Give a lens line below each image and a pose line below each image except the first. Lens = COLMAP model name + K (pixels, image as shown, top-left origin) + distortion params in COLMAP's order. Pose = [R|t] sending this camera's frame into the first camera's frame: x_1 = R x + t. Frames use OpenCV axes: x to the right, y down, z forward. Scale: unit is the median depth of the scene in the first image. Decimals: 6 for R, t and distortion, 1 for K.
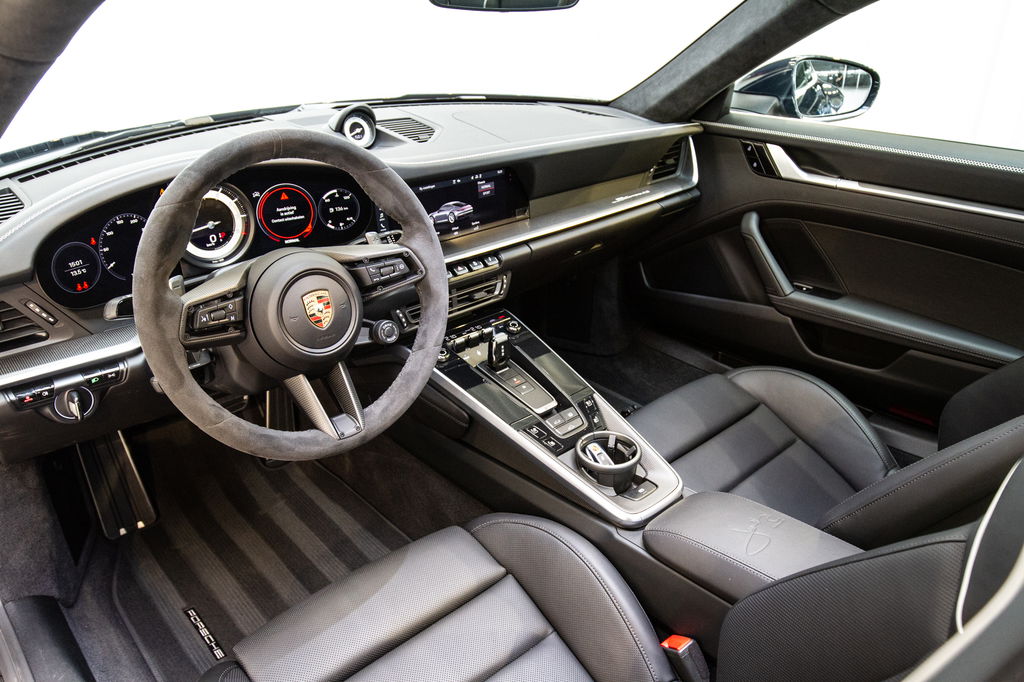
lens RADIAL K [[771.3, 0, 512.0], [0, 771.3, 341.0], [0, 0, 1]] dist [-0.045846, 0.001824]
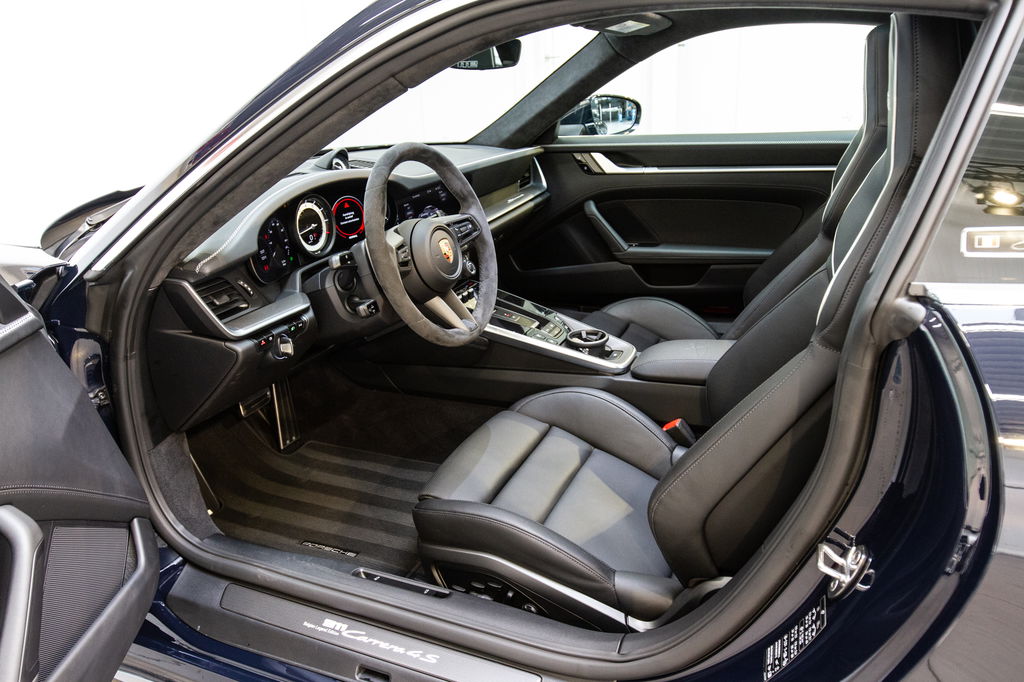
lens RADIAL K [[771.3, 0, 512.0], [0, 771.3, 341.0], [0, 0, 1]] dist [-0.045846, 0.001824]
pose [[0.911366, -0.188203, 0.366049, -0.582313], [0.223841, 0.972954, -0.057064, 0.204206], [-0.345409, 0.133943, 0.928844, -0.390402]]
